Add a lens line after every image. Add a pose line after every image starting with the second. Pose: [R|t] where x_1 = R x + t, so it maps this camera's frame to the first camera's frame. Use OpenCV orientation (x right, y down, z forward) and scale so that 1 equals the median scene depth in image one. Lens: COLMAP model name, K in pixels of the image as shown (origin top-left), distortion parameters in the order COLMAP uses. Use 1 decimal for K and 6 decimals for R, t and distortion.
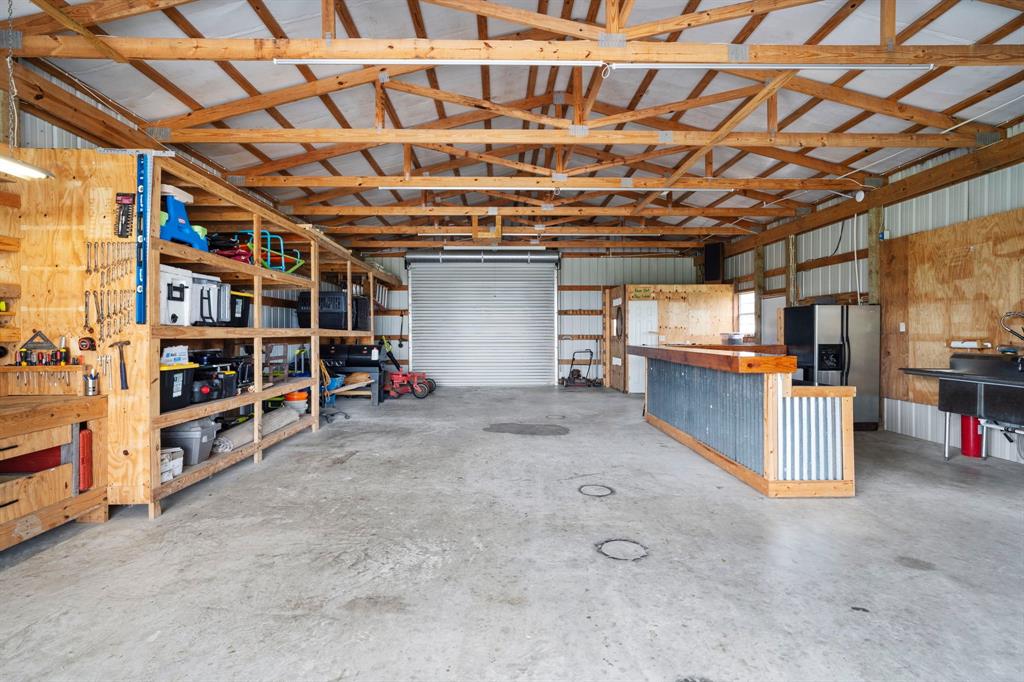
lens RADIAL K [[483.8, 0, 508.8], [0, 483.8, 336.3], [0, 0, 1]] dist [-0.010621, 0.003656]
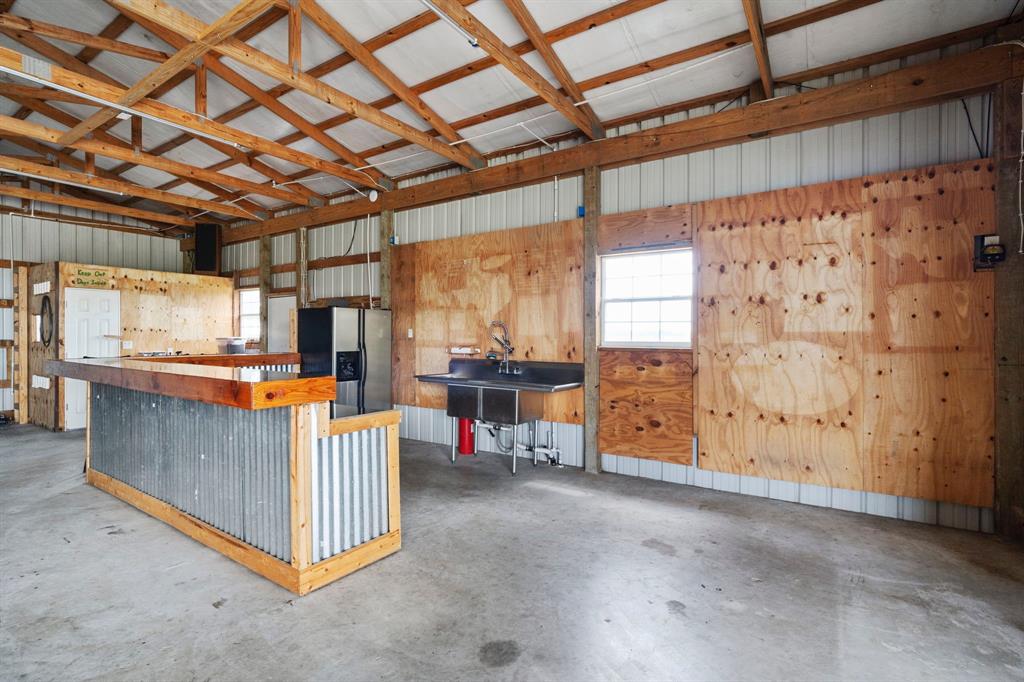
lens RADIAL K [[483.8, 0, 510.0], [0, 483.8, 339.5], [0, 0, 1]] dist [-0.010621, 0.003656]
pose [[0.573108, -0.001922, 0.819477, 0.108245], [0.000708, 0.999998, 0.001850, -0.007862], [-0.819479, -0.000481, 0.573109, 0.251577]]
